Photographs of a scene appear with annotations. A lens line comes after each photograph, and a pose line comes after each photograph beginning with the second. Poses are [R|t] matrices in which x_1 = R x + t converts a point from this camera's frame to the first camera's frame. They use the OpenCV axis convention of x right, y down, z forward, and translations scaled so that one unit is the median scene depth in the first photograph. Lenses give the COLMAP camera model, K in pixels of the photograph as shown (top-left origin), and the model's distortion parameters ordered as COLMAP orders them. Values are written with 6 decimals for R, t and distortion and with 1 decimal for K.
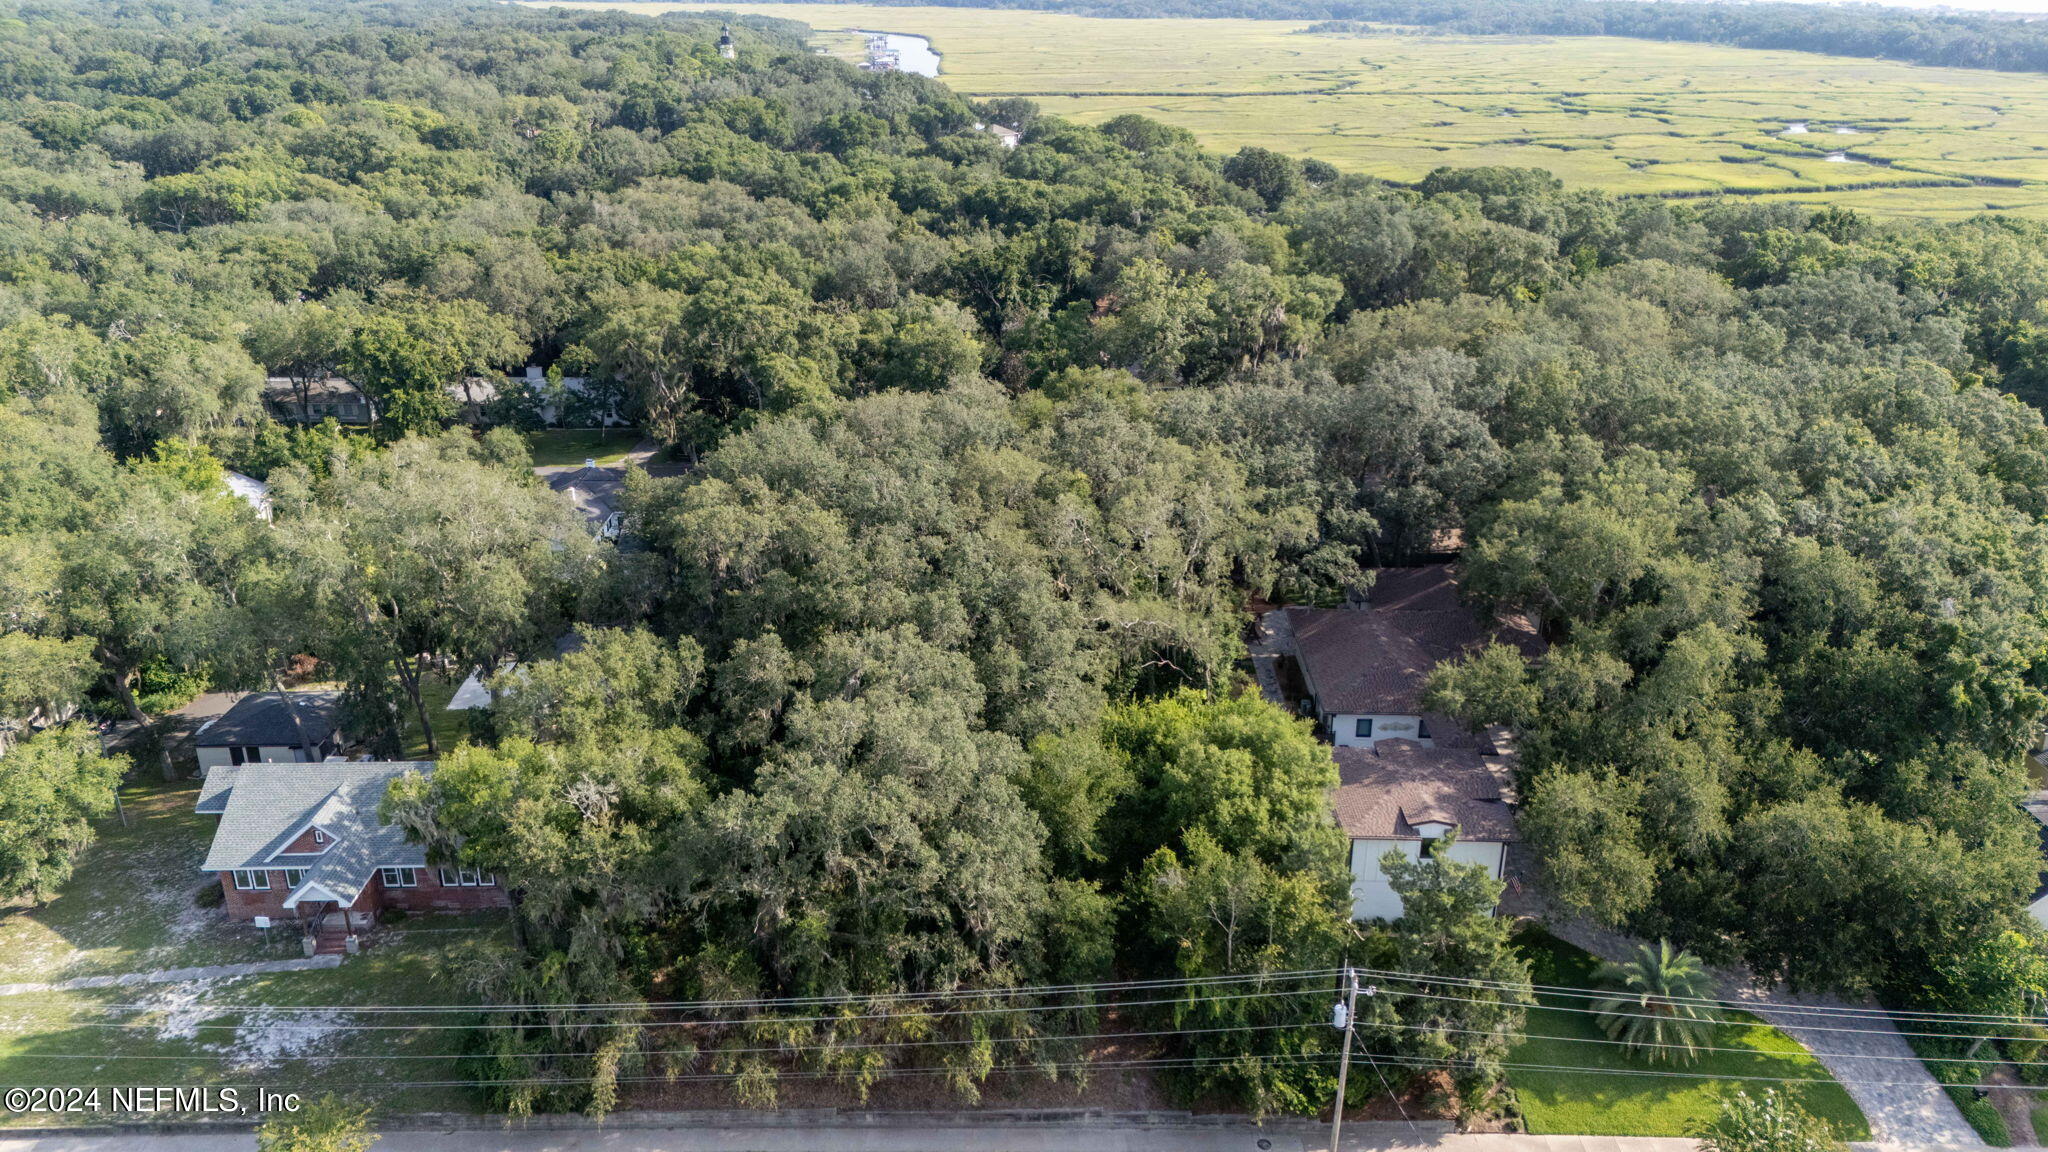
lens RADIAL K [[1501.9, 0, 1026.6], [0, 1501.9, 565.7], [0, 0, 1]] dist [0.068992, -0.074966]
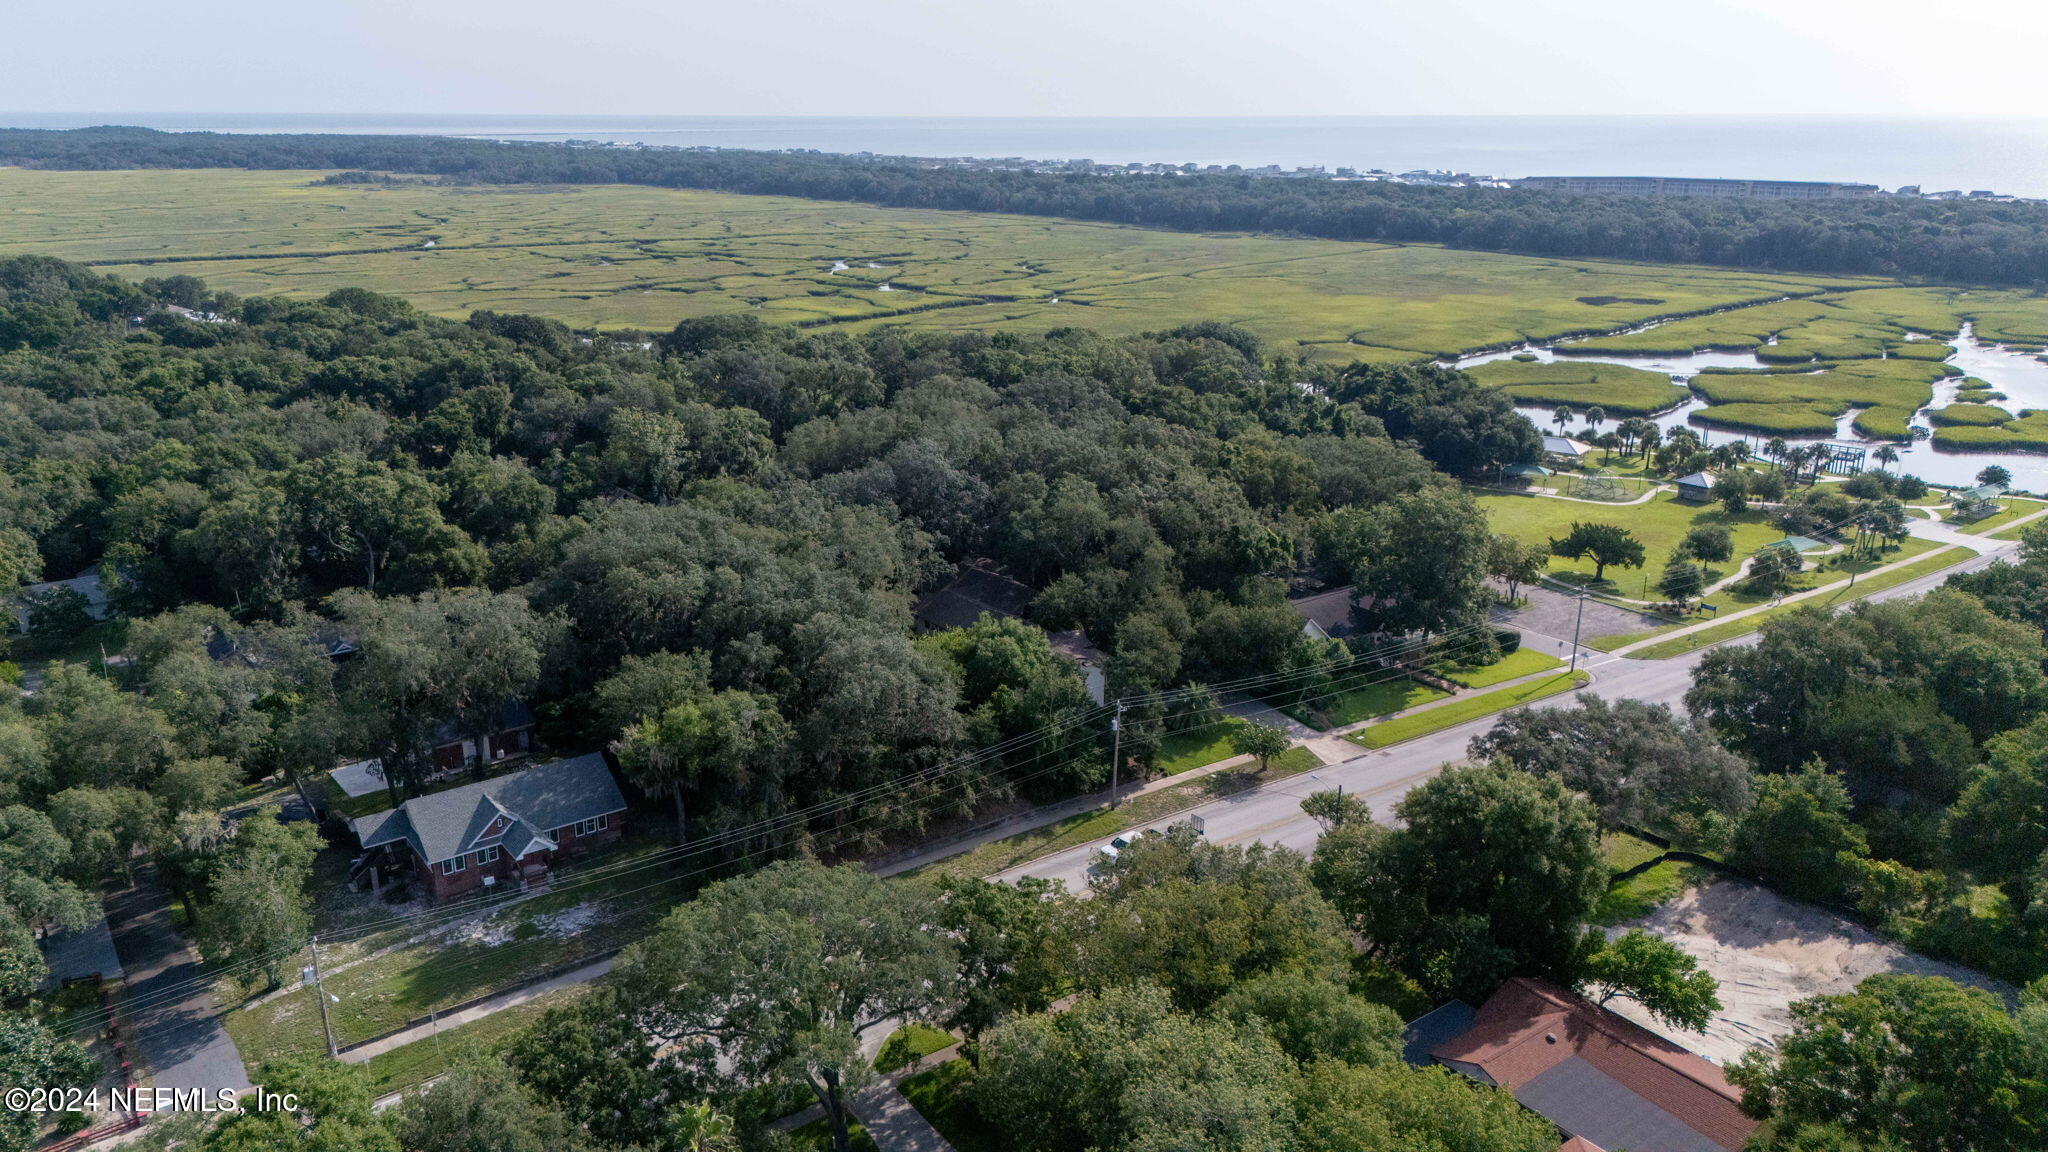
lens RADIAL K [[1501.9, 0, 1035.7], [0, 1501.9, 570.8], [0, 0, 1]] dist [0.068992, -0.074966]
pose [[0.802924, -0.171439, 0.570896, -0.462832], [0.215865, 0.976368, -0.010398, 0.033767], [-0.555622, 0.131585, 0.820957, -0.316960]]
